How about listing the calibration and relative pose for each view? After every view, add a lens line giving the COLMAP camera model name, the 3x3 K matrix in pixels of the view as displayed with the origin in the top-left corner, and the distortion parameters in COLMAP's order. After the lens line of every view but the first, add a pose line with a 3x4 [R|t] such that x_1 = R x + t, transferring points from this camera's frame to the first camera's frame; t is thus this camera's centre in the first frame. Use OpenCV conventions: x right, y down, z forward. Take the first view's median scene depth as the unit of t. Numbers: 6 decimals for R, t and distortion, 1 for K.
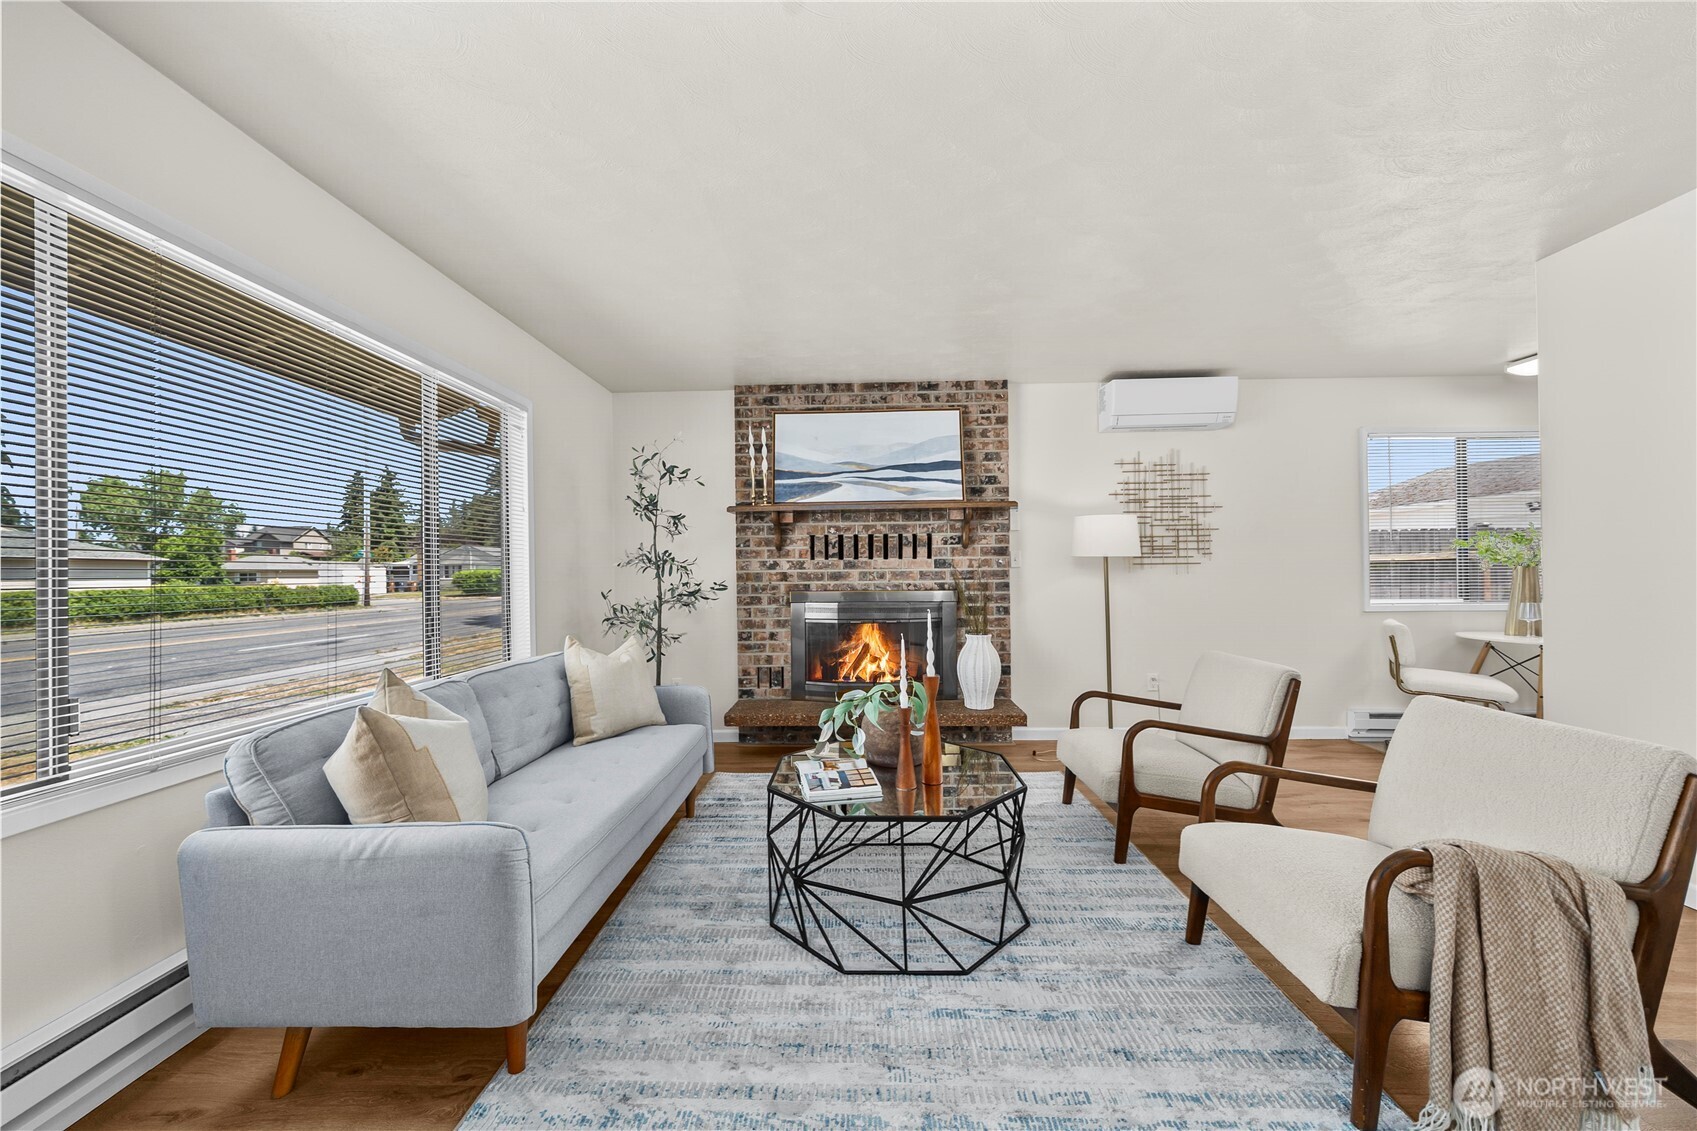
lens RADIAL K [[613.9, 0, 848.1], [0, 613.9, 569.7], [0, 0, 1]] dist [-0.002106, -0.000274]
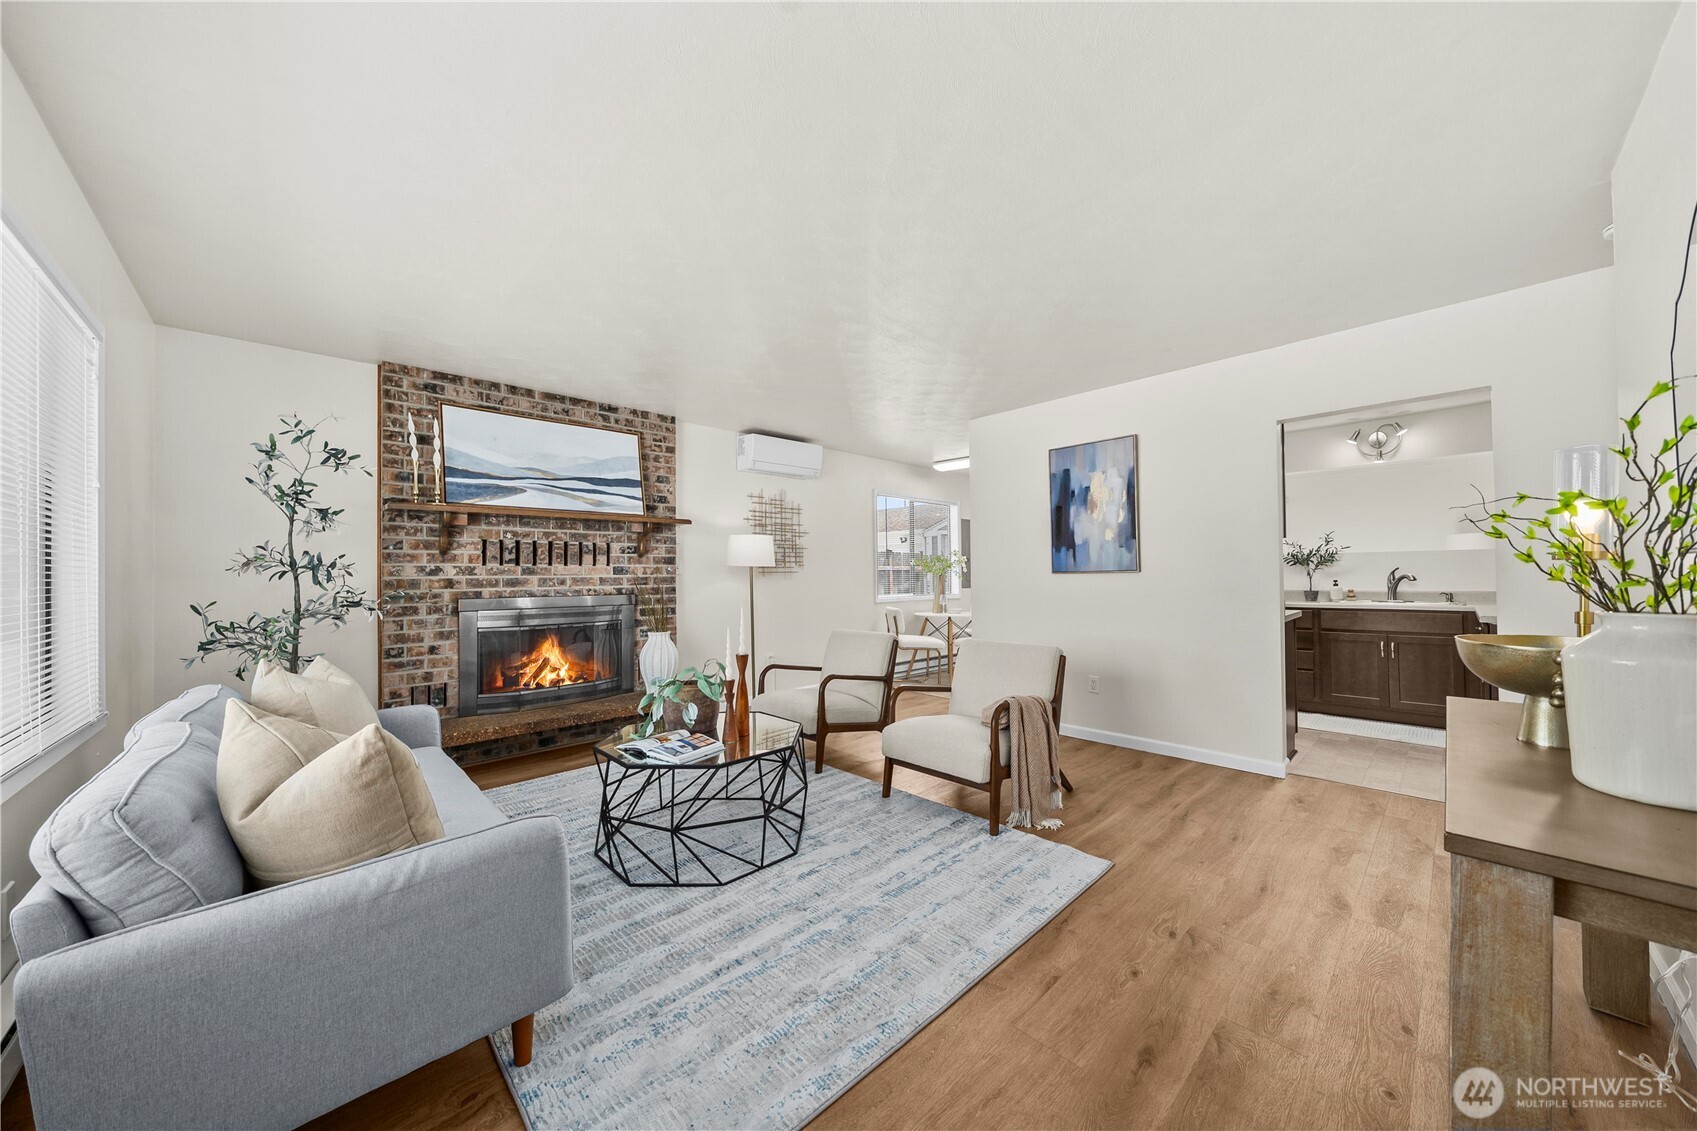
lens RADIAL K [[578.9, 0, 844.5], [0, 578.9, 569.4], [0, 0, 1]] dist [-0.011462, 0.001305]
pose [[0.706901, 0.010674, 0.707232, -0.295964], [0.000776, 0.999874, -0.015867, 0.004583], [-0.707312, 0.011765, 0.706804, -0.021090]]
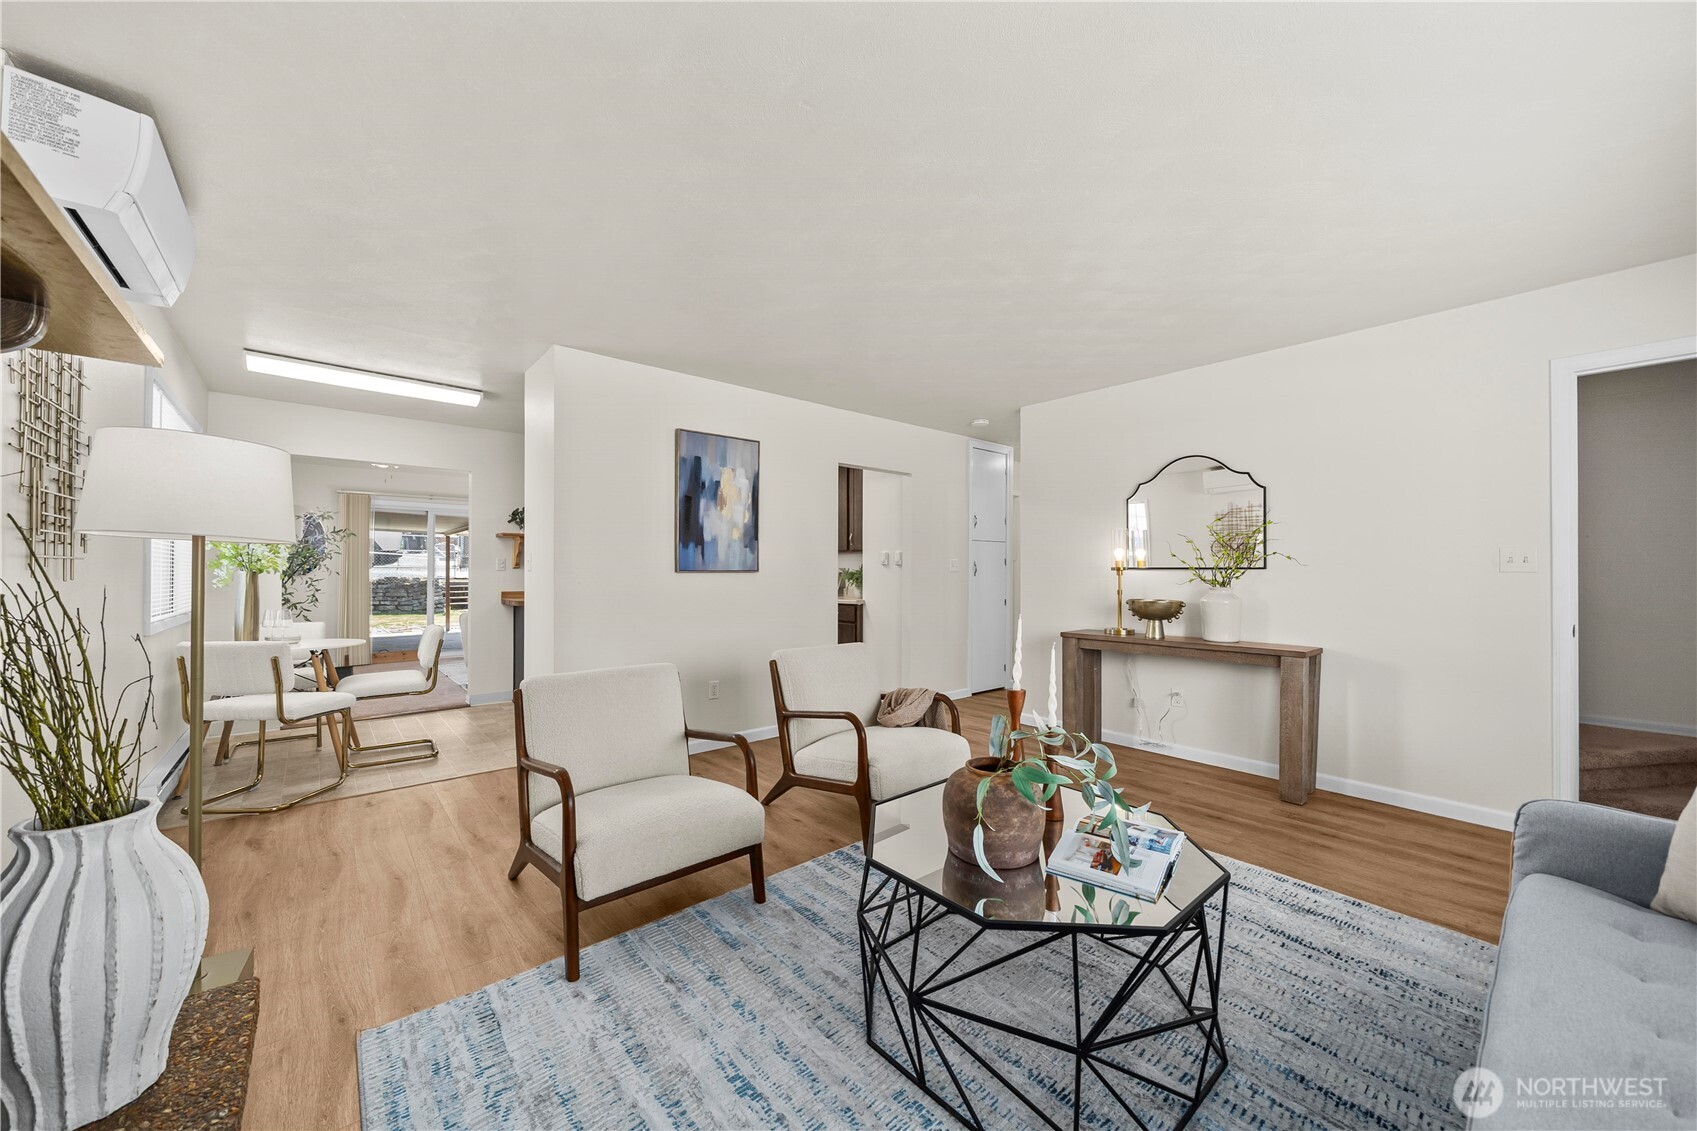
lens RADIAL K [[619.5, 0, 839.8], [0, 619.5, 571.5], [0, 0, 1]] dist [-0.001150, -0.000072]
pose [[-0.664138, 0.010497, 0.747537, -0.184347], [0.000404, 0.999906, -0.013681, 0.007538], [-0.747610, -0.008784, -0.664080, 0.881298]]
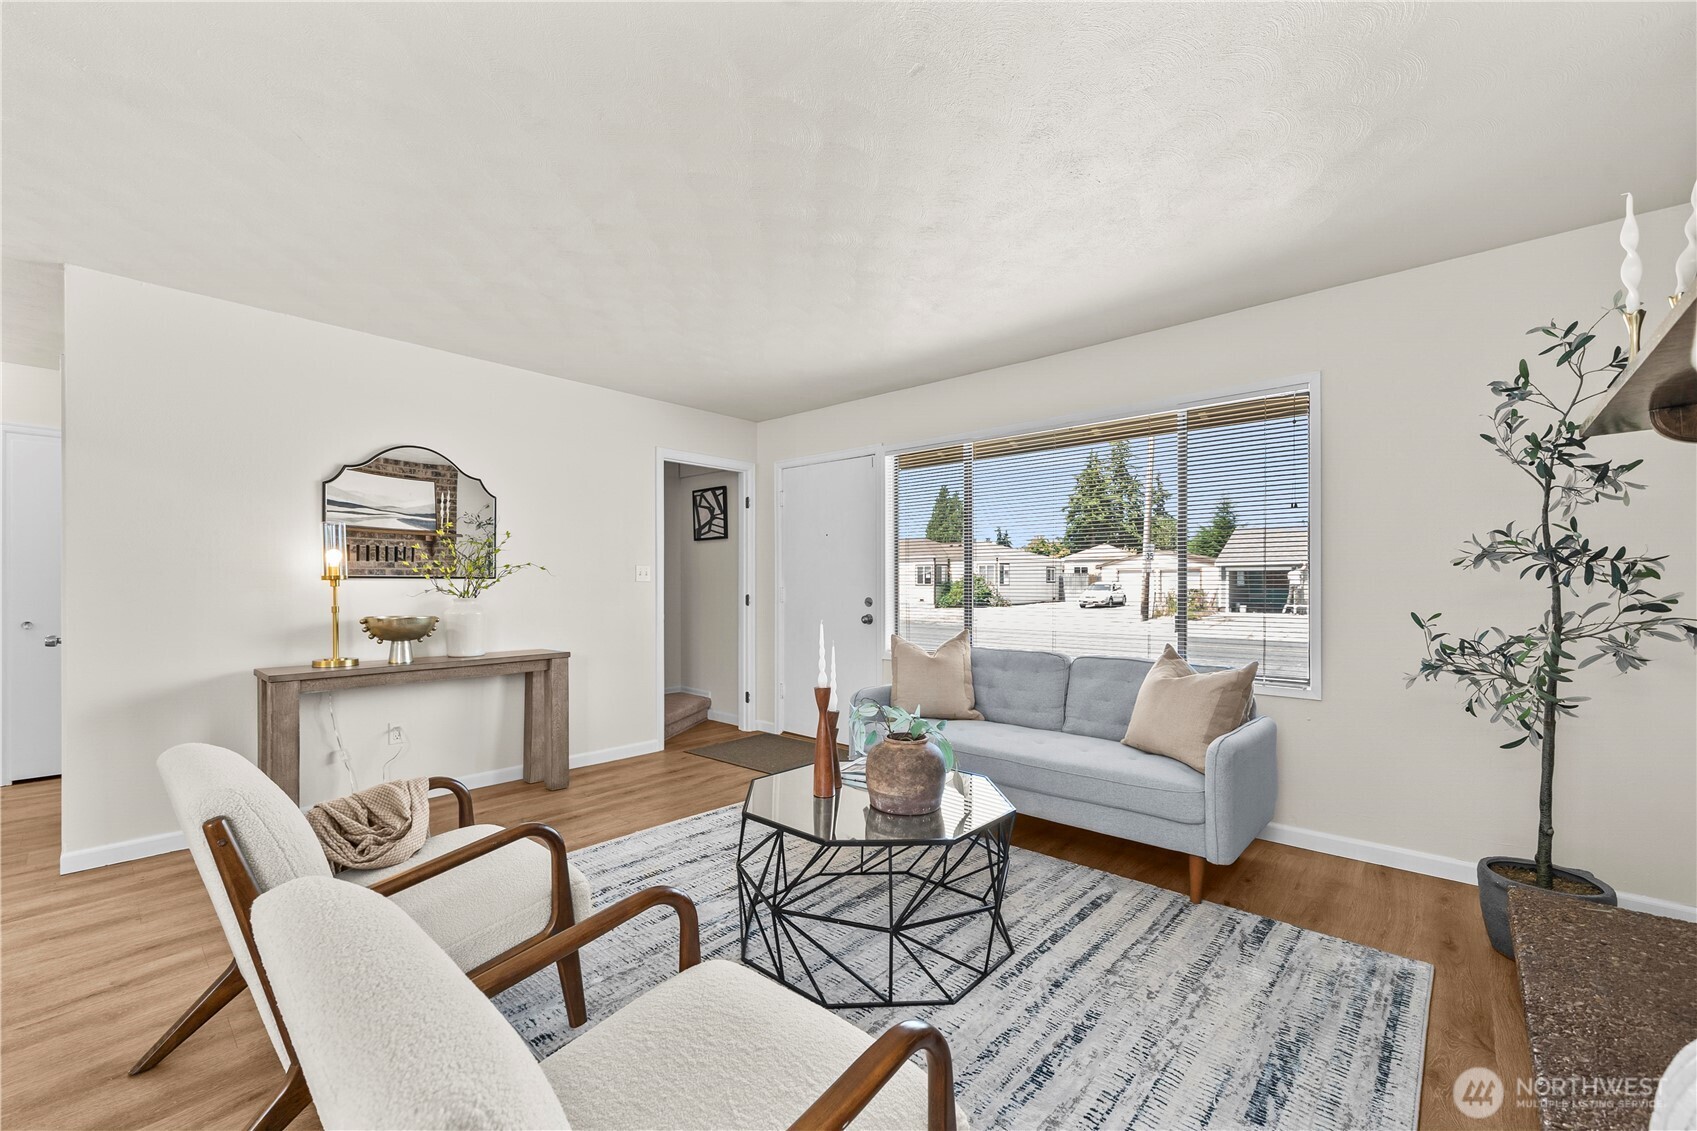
lens RADIAL K [[684.2, 0, 843.1], [0, 684.2, 587.4], [0, 0, 1]] dist [-0.000399, 0.000037]
pose [[-0.647926, 0.016306, -0.761529, 0.471054], [0.011334, 0.999867, 0.011766, -0.001163], [0.761619, -0.001007, -0.648024, 0.861658]]
